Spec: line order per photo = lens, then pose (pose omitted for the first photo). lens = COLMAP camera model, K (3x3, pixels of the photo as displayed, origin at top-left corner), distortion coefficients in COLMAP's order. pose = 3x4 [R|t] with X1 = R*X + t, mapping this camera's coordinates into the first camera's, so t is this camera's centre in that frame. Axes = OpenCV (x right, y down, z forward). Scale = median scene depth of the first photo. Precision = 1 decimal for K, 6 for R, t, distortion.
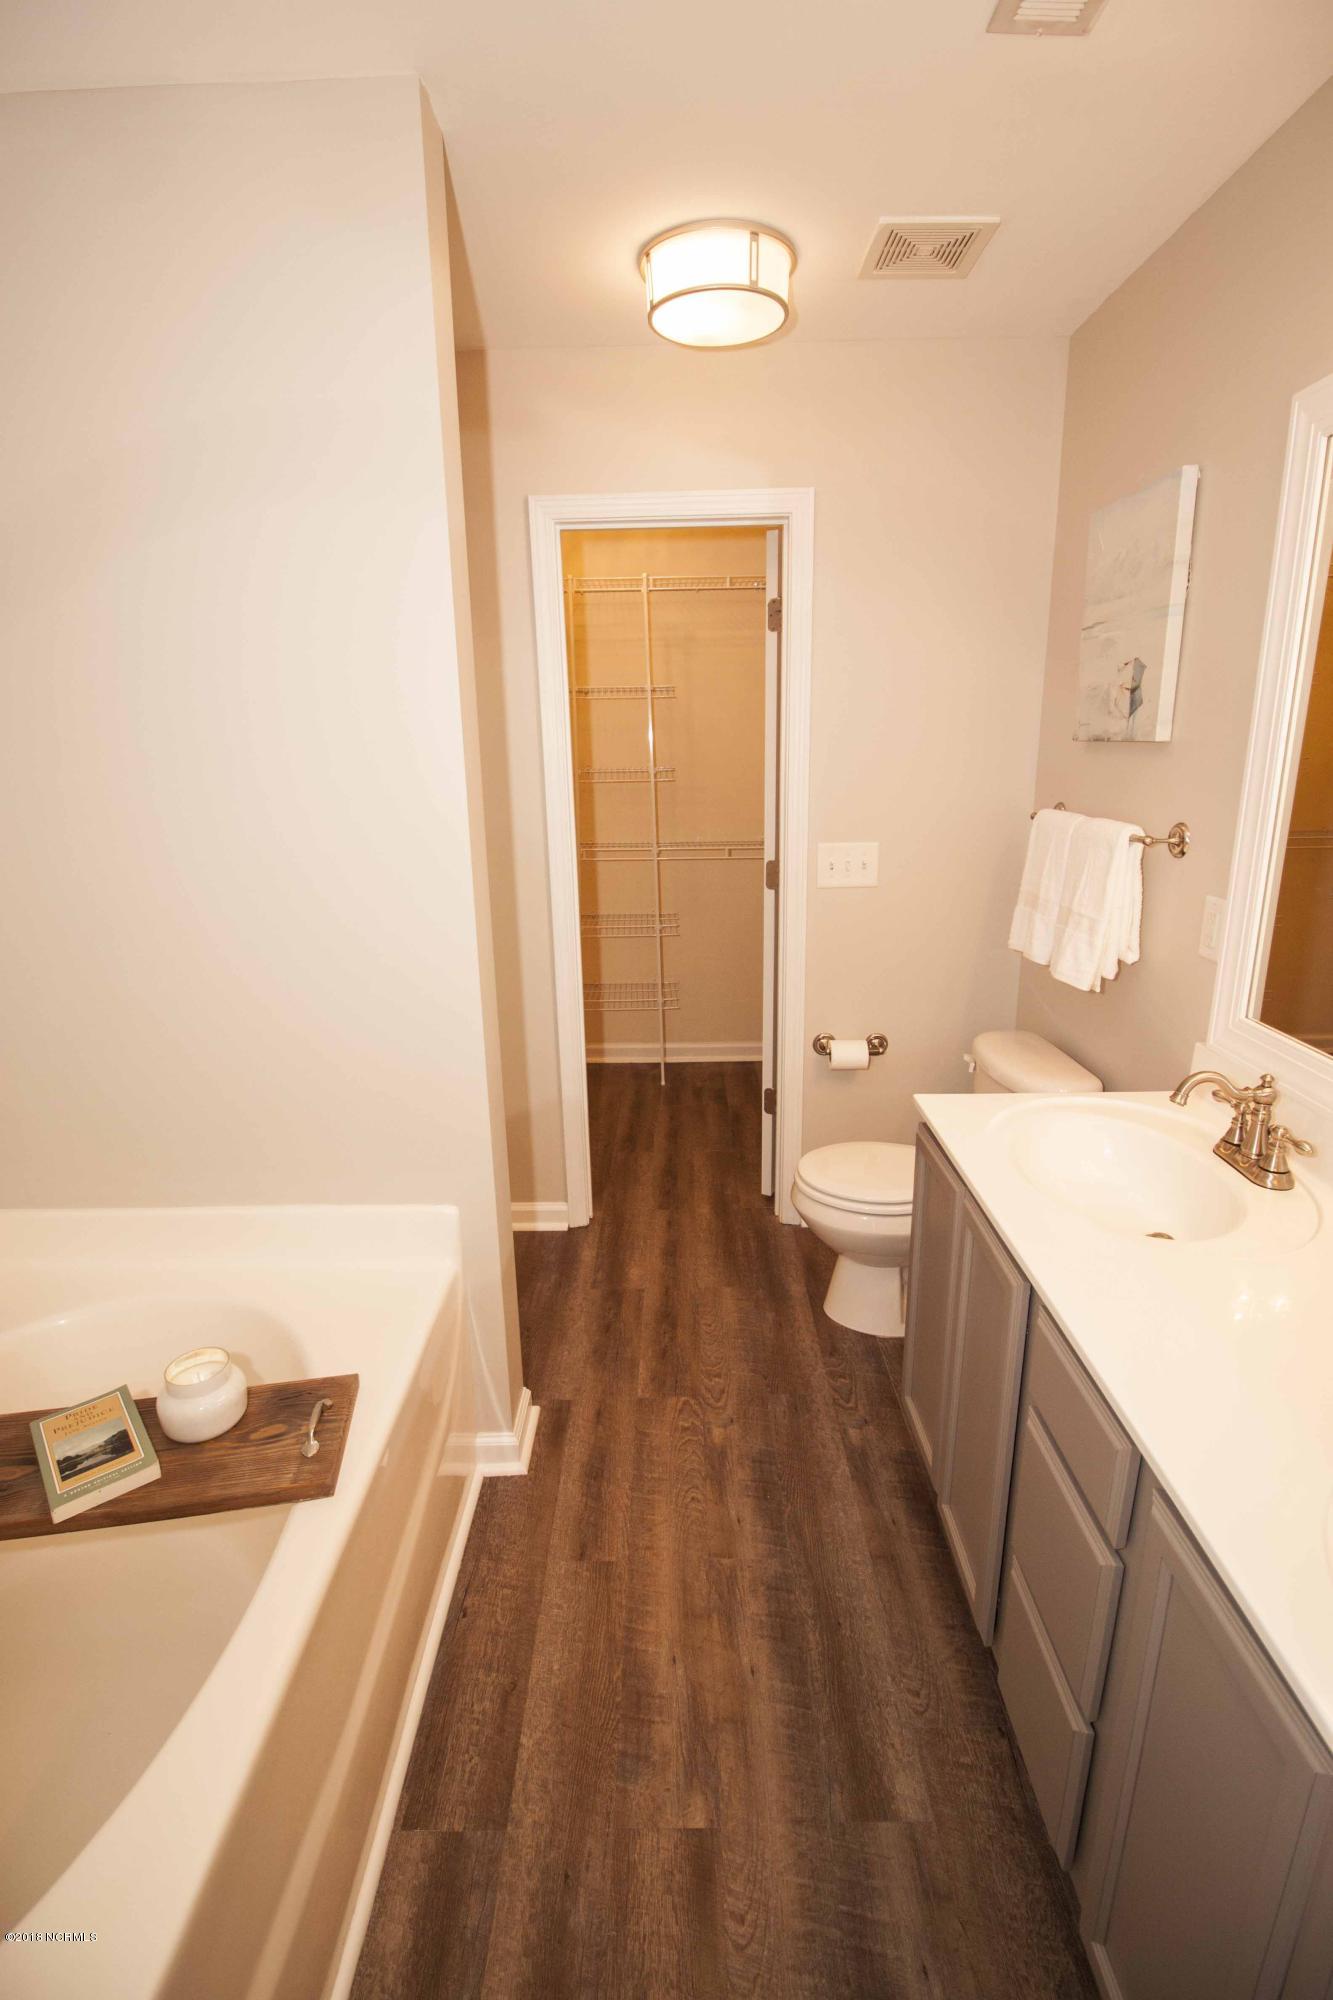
lens RADIAL K [[938.1, 0, 663.8], [0, 938.1, 1006.0], [0, 0, 1]] dist [0.001828, -0.009728]
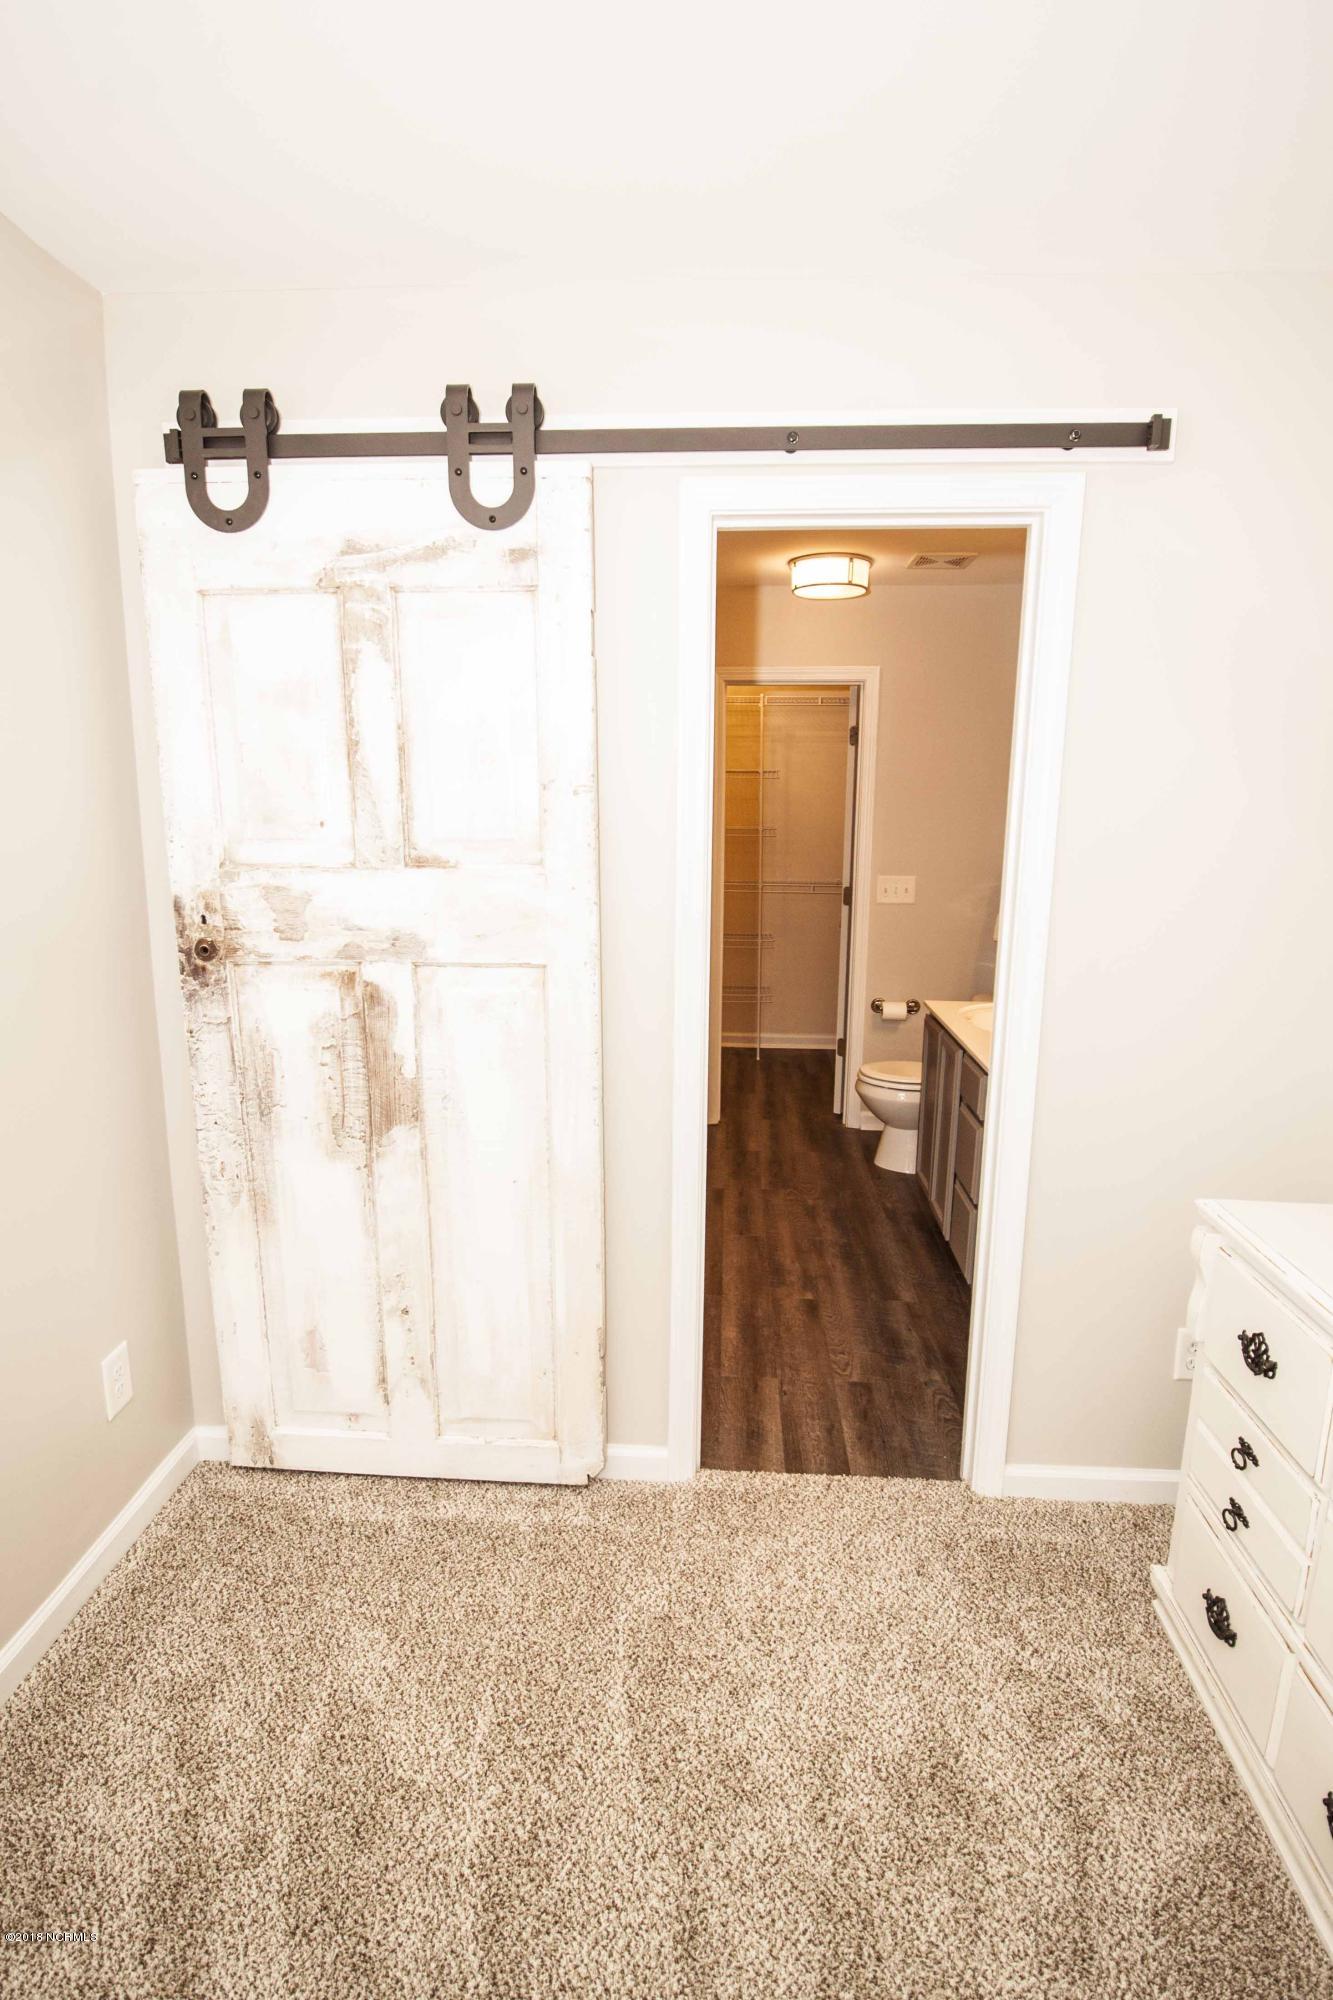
lens RADIAL K [[1010.7, 0, 664.3], [0, 1010.7, 1009.7], [0, 0, 1]] dist [0.001358, -0.014422]
pose [[0.998147, 0.036042, -0.049022, -0.110744], [-0.039460, 0.996721, -0.070643, 0.199086], [0.046315, 0.072447, 0.996296, -0.750527]]
